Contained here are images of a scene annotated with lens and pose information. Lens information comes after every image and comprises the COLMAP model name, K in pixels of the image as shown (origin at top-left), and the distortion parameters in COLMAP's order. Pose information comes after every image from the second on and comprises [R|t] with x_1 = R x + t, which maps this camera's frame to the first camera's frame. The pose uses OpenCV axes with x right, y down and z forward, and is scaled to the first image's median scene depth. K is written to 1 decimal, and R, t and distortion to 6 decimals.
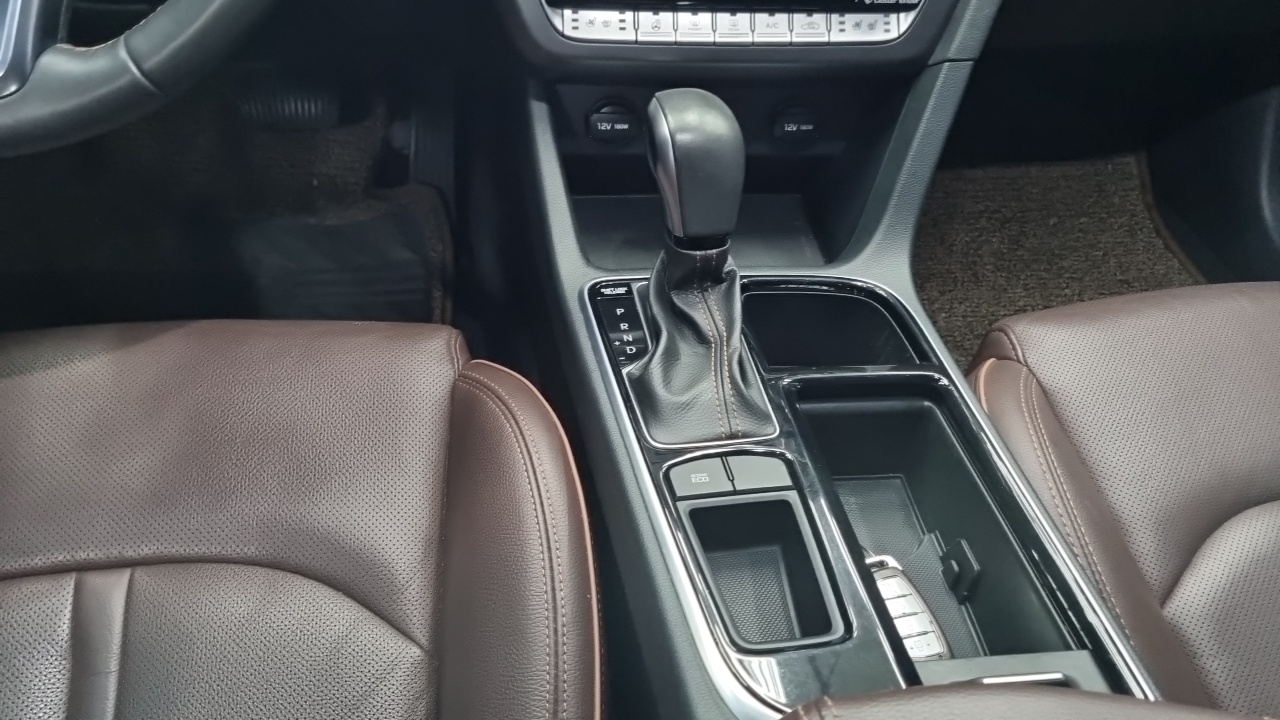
lens RADIAL K [[996.7, 0, 635.7], [0, 996.7, 361.5], [0, 0, 1]] dist [0.036260, -0.011407]
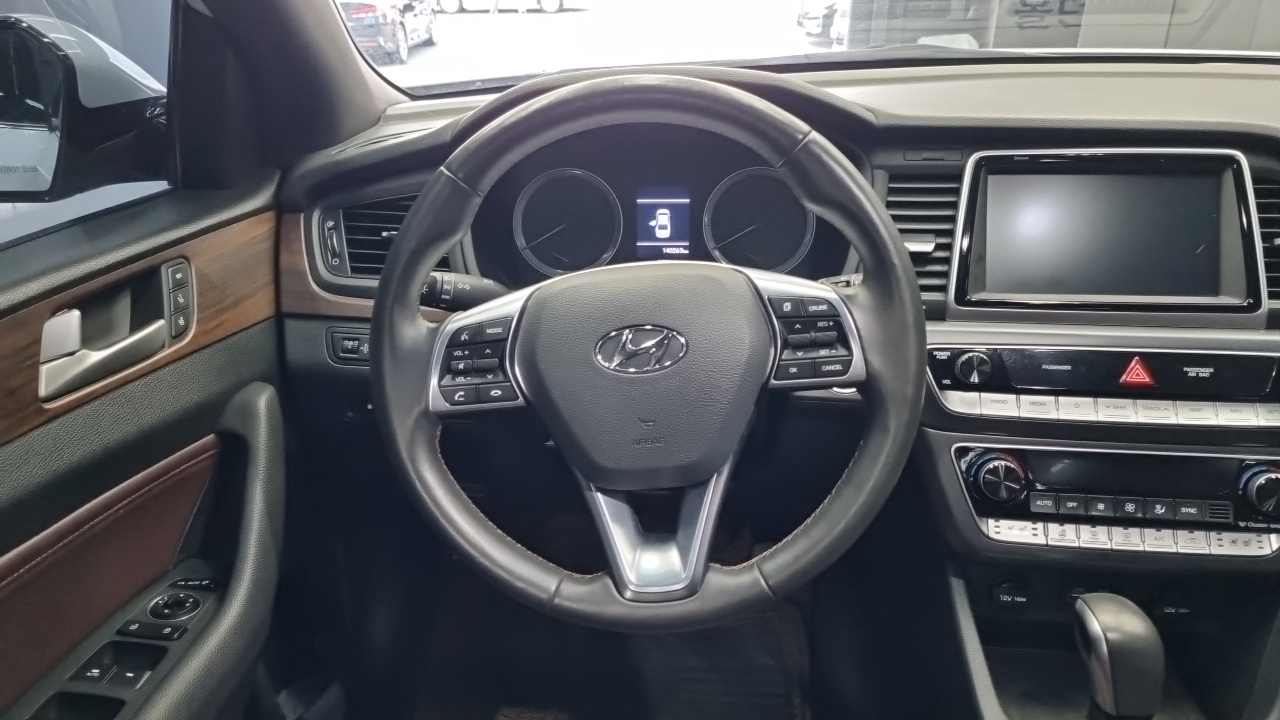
lens RADIAL K [[996.7, 0, 613.2], [0, 996.7, 368.1], [0, 0, 1]] dist [0.036260, -0.011407]
pose [[0.971571, 0.020365, -0.235871, -0.246824], [-0.099594, 0.939007, -0.329161, -0.046930], [0.214781, 0.343294, 0.914340, -0.410140]]
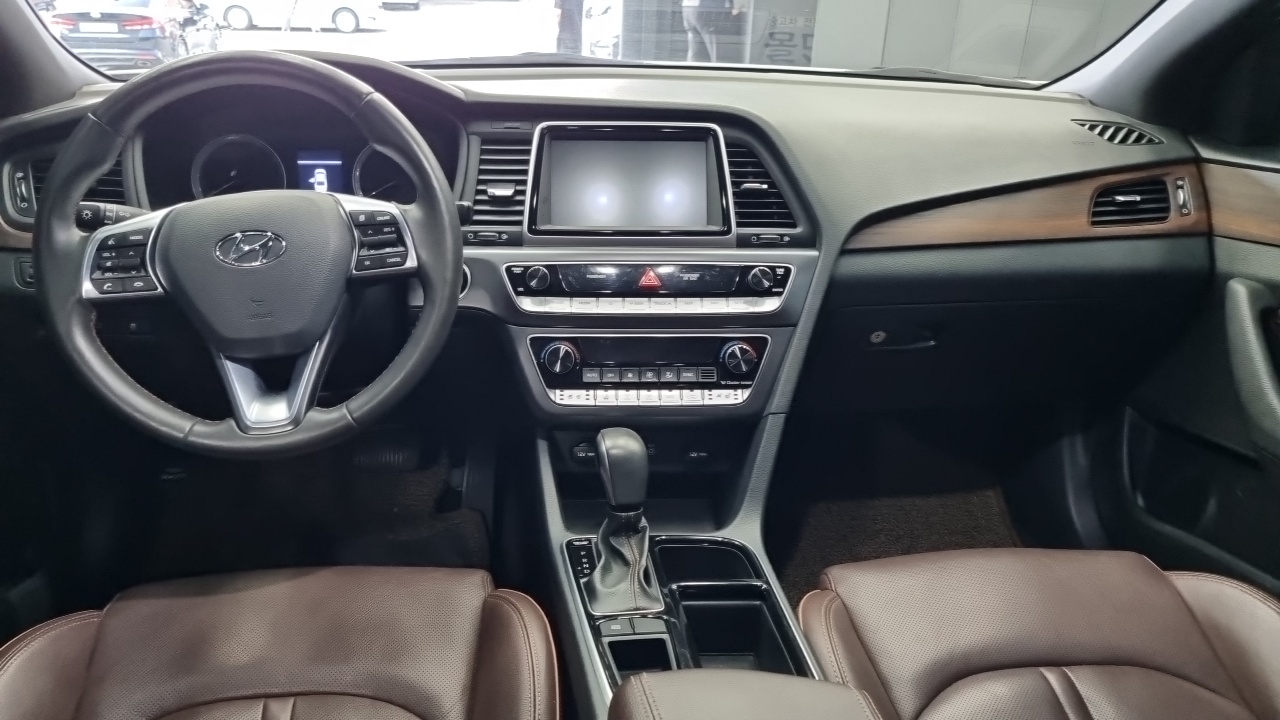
lens RADIAL K [[996.7, 0, 630.5], [0, 996.7, 360.2], [0, 0, 1]] dist [0.036260, -0.011407]
pose [[0.998968, -0.017265, -0.042002, 0.142005], [0.000562, 0.929536, -0.368732, 0.270570], [0.045409, 0.368328, 0.928586, -0.707441]]
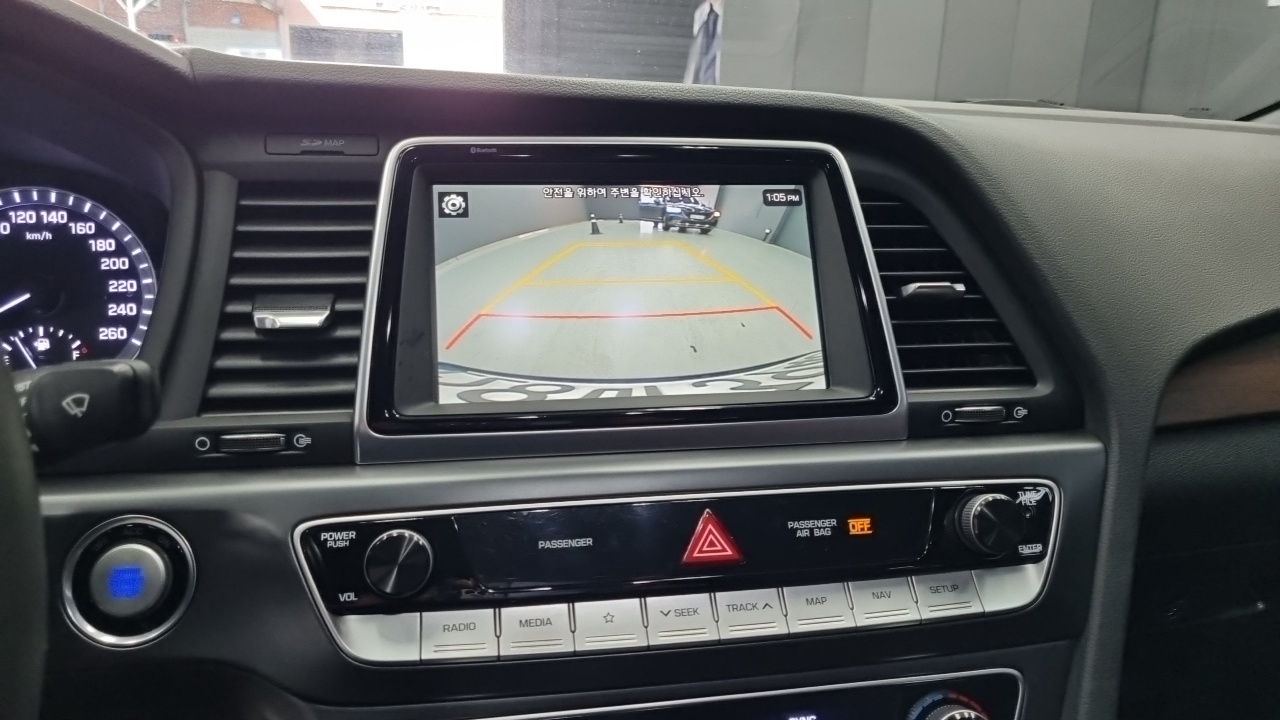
lens RADIAL K [[996.7, 0, 651.3], [0, 996.7, 353.2], [0, 0, 1]] dist [0.036260, -0.011407]
pose [[0.993856, -0.054273, 0.096459, 0.006423], [0.093326, 0.879454, -0.466744, -0.336716], [-0.059500, 0.472879, 0.879116, 0.276920]]
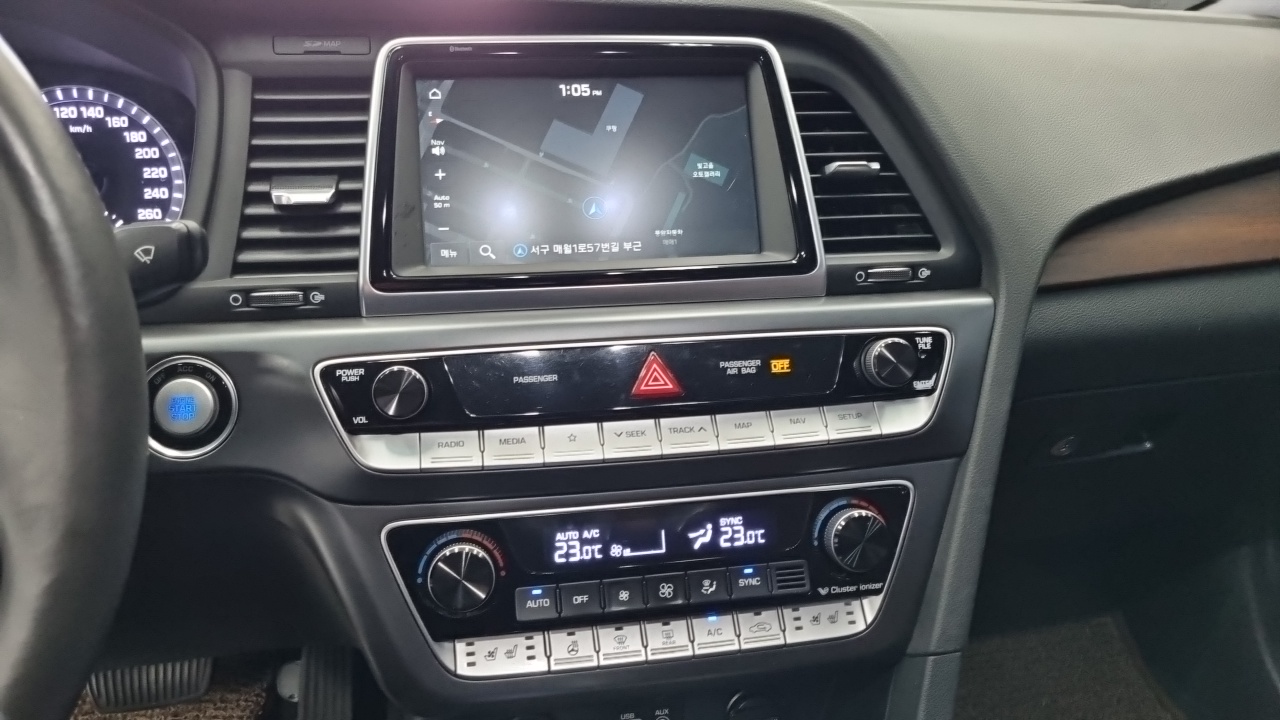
lens RADIAL K [[996.7, 0, 646.6], [0, 996.7, 363.7], [0, 0, 1]] dist [0.036260, -0.011407]
pose [[0.994021, -0.073199, 0.081023, 0.031246], [0.098277, 0.923131, -0.371714, -0.242860], [-0.047585, 0.377454, 0.924805, 0.165474]]
